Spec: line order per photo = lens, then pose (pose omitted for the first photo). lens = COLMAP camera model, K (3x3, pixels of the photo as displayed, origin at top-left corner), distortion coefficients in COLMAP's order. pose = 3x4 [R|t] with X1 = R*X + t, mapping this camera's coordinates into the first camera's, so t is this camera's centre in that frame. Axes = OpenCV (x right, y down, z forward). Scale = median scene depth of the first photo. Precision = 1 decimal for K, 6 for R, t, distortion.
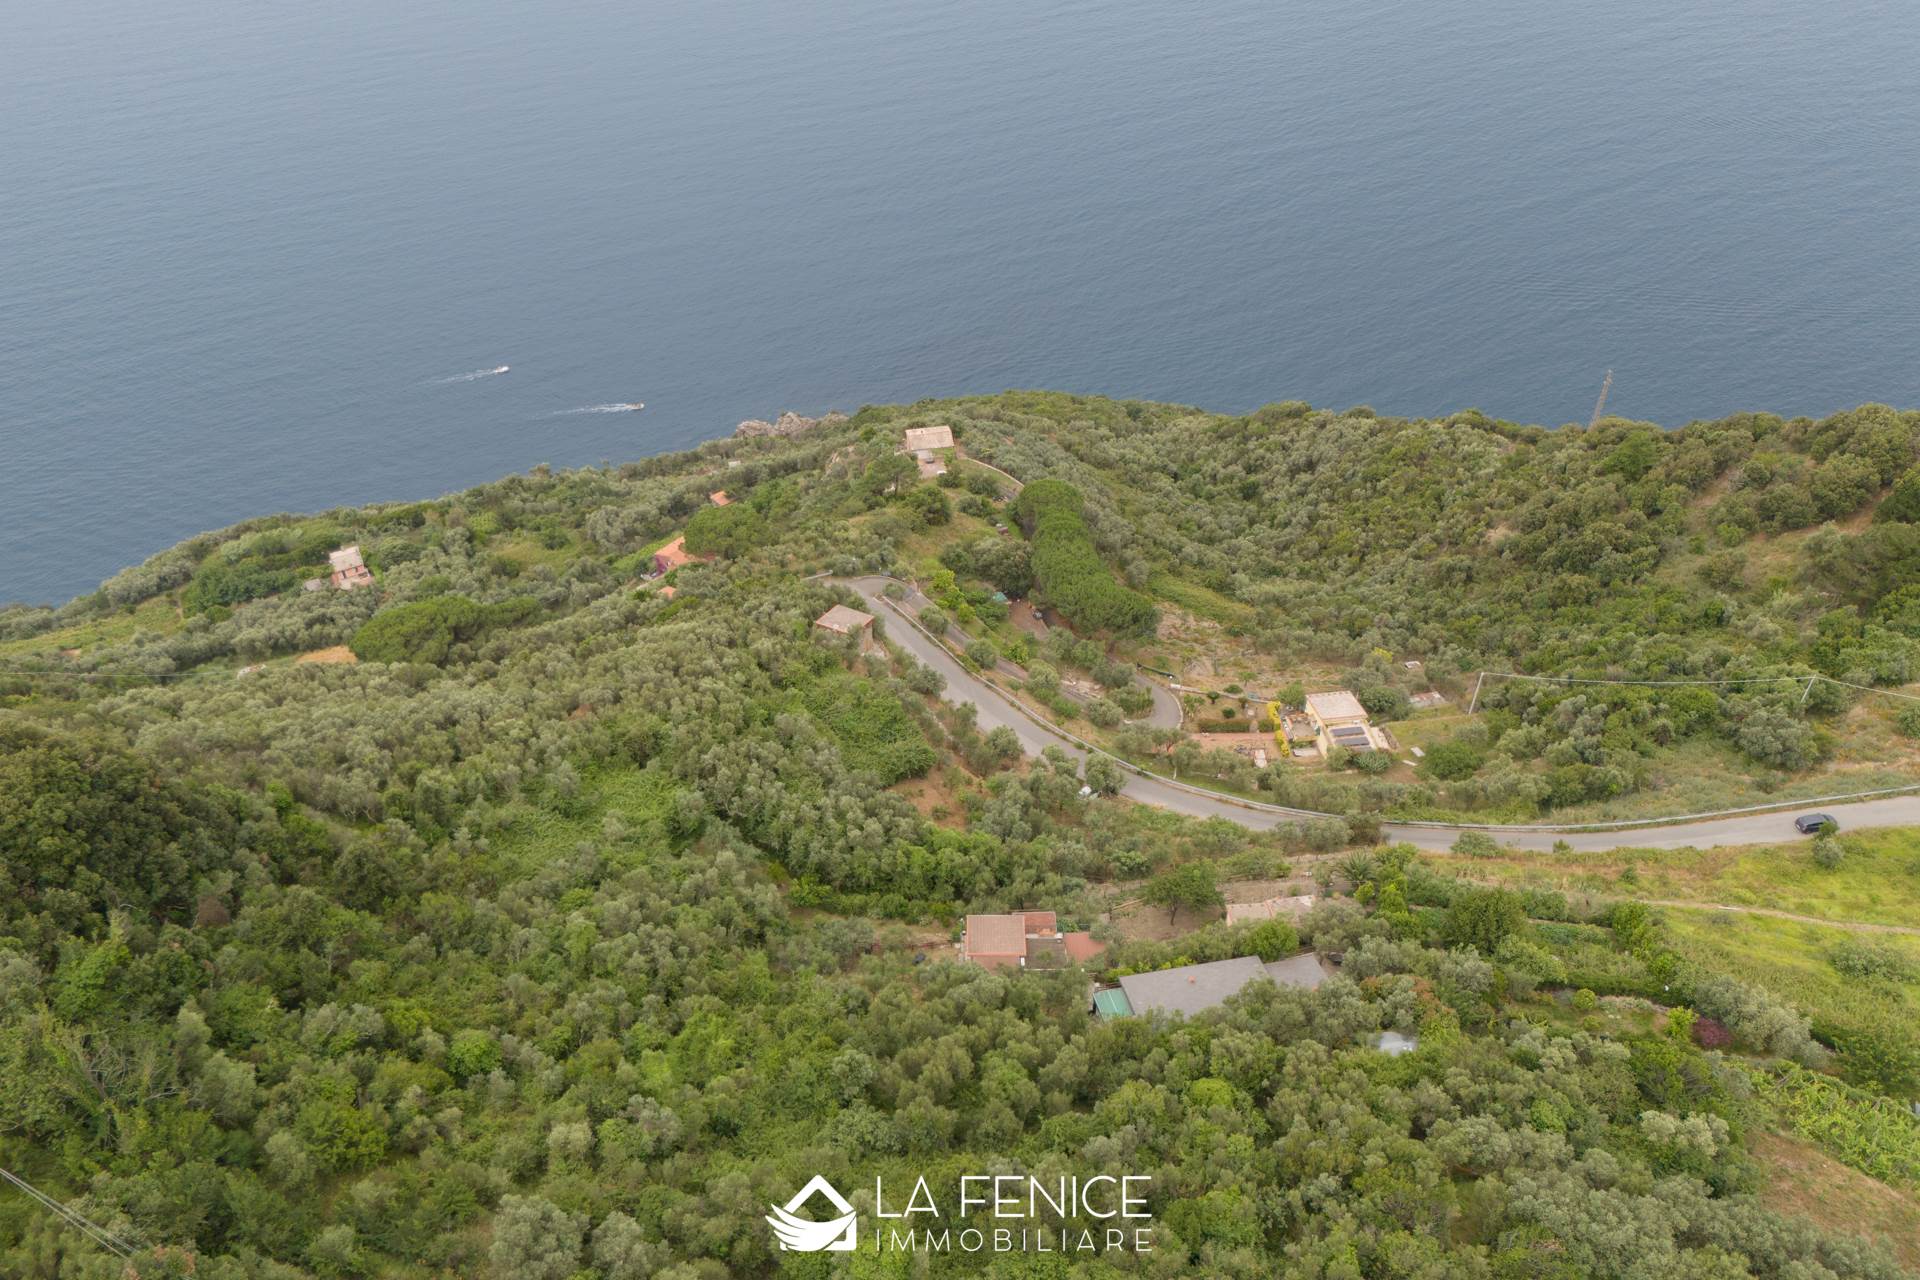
lens RADIAL K [[1437.4, 0, 960.0], [0, 1437.4, 640.0], [0, 0, 1]] dist [0.090534, -0.081418]
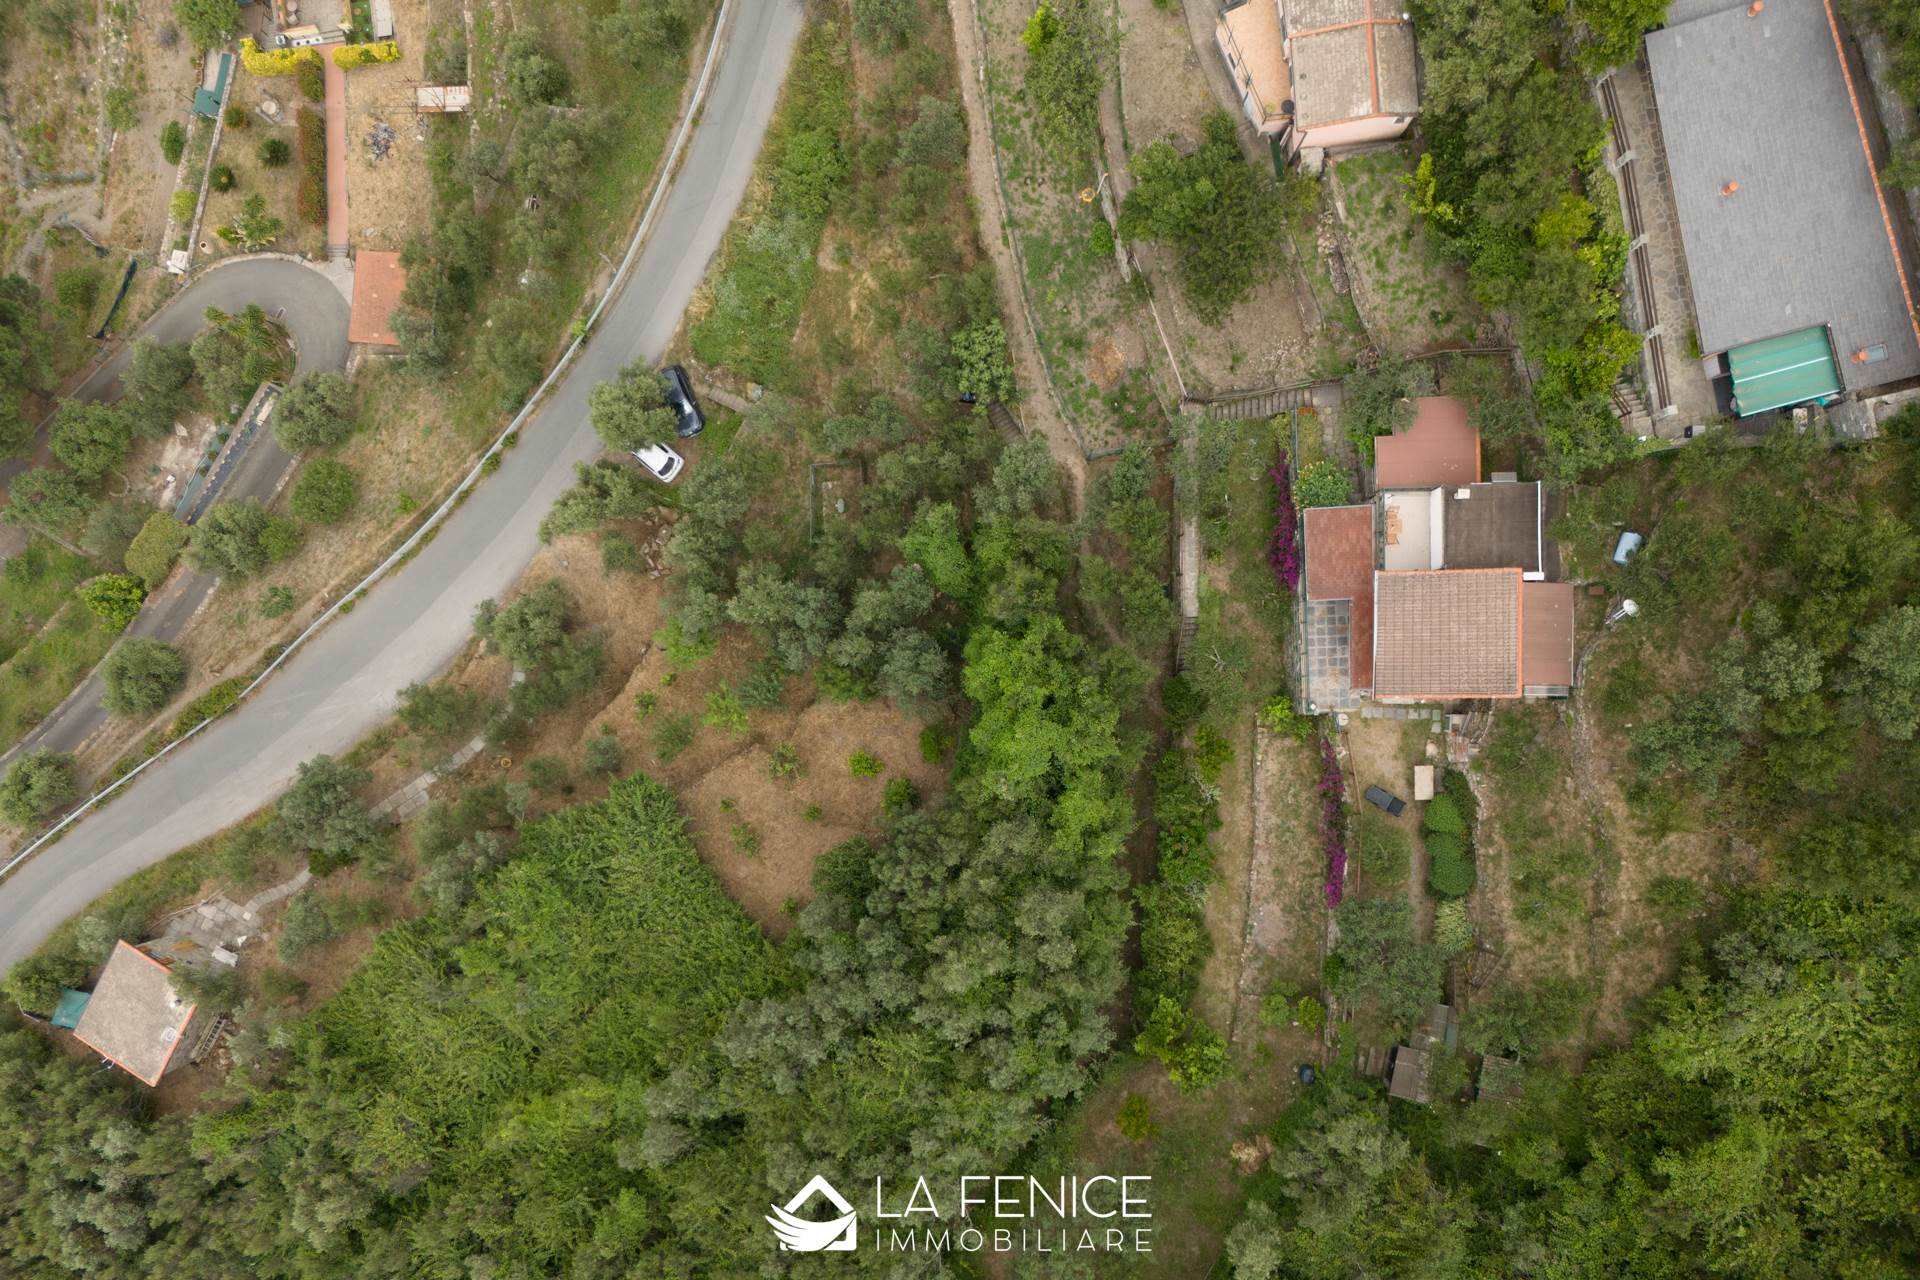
lens RADIAL K [[1439.5, 0, 961.9], [0, 1439.5, 723.6], [0, 0, 1]] dist [0.071610, -0.048720]
pose [[-0.009491, -0.999955, 0.000353, -0.001248], [0.676951, -0.006165, 0.736002, -0.175354], [-0.735967, 0.007224, 0.676979, 0.598993]]
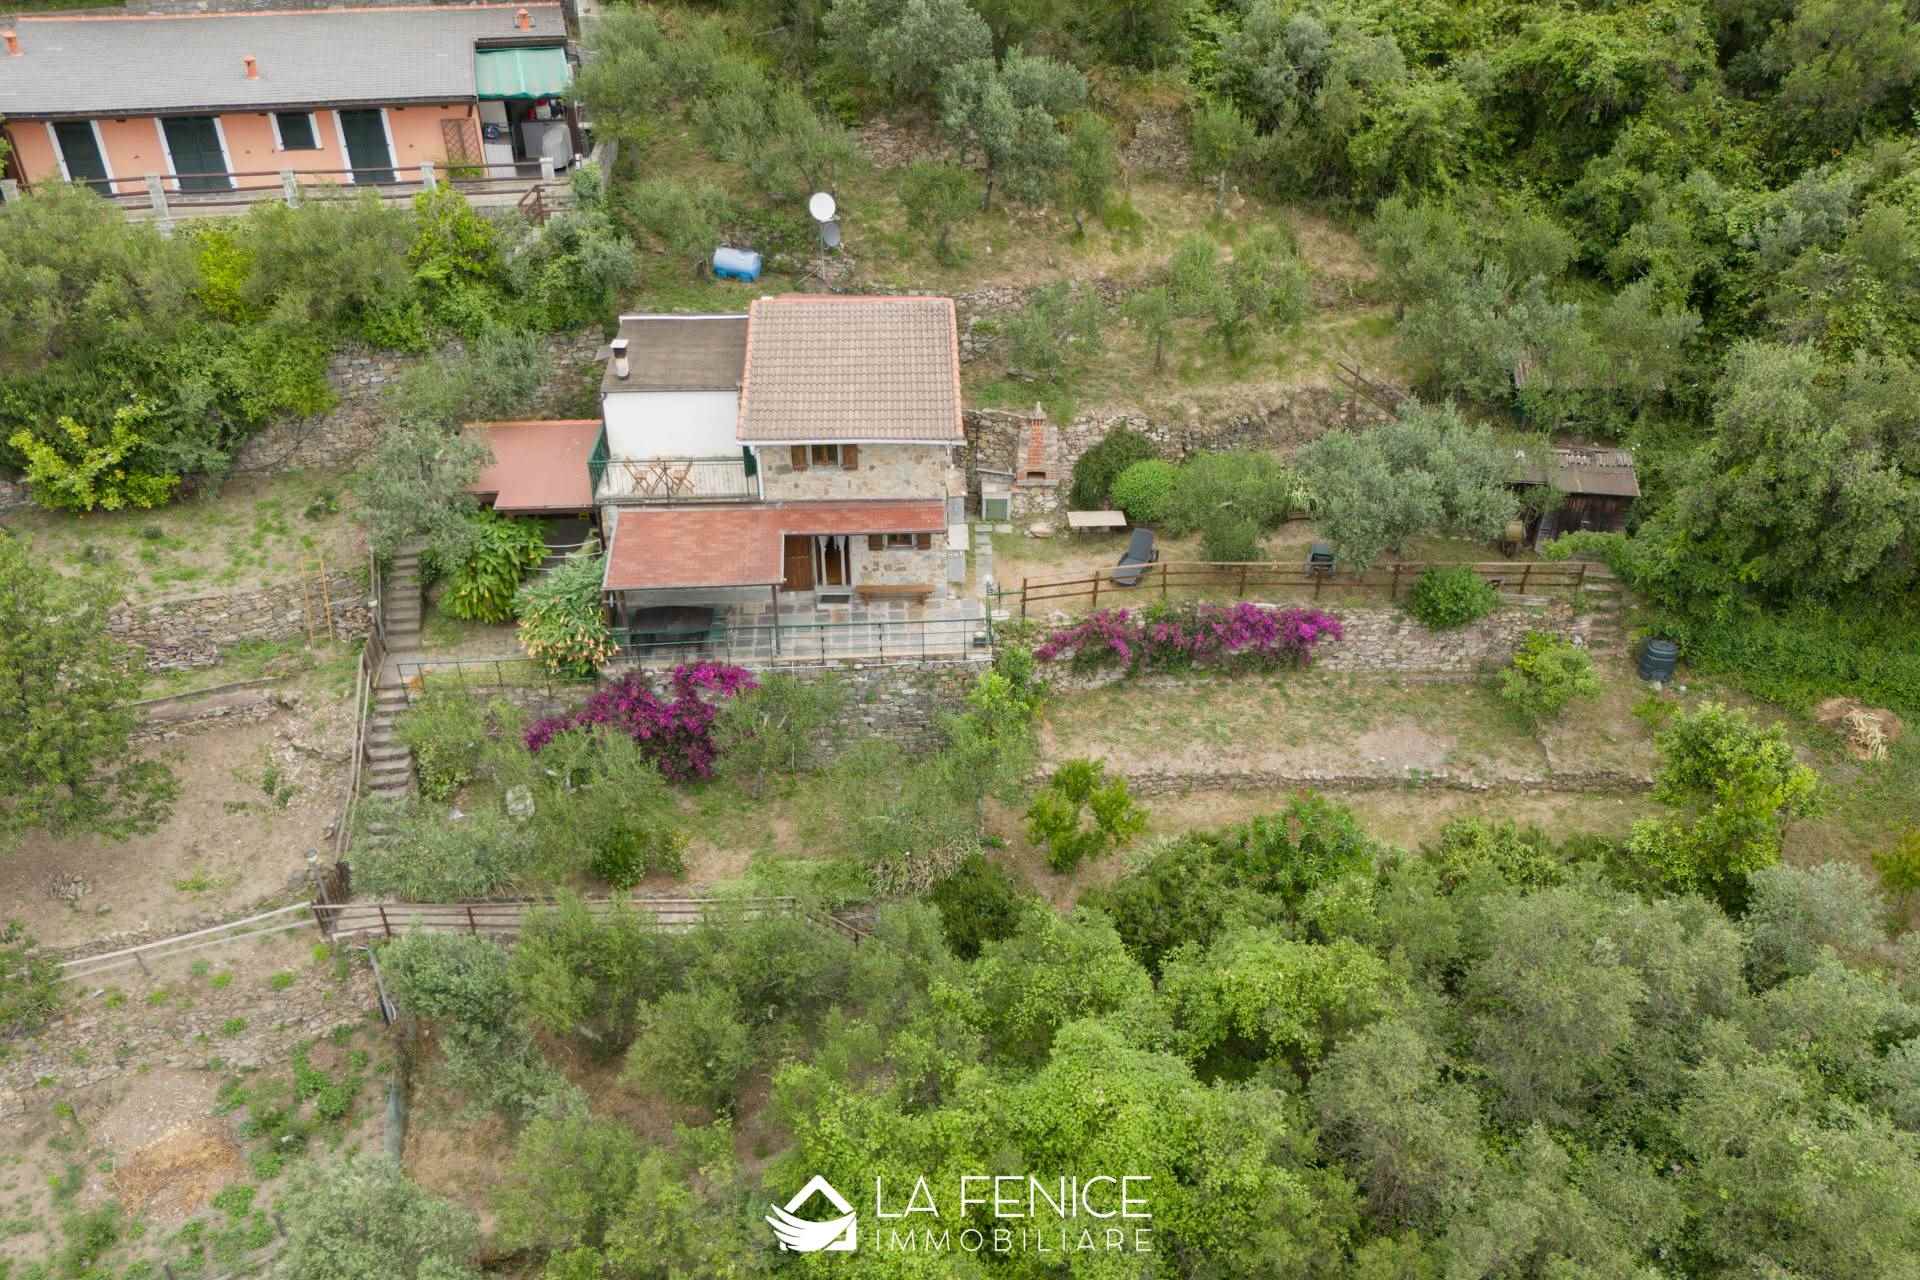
lens RADIAL K [[1412.3, 0, 965.3], [0, 1412.3, 640.1], [0, 0, 1]] dist [0.086461, -0.086688]
pose [[-0.998717, 0.032747, -0.038624, 0.011862], [-0.028163, 0.274698, 0.961118, -0.028345], [0.042084, 0.960973, -0.273424, 0.838101]]
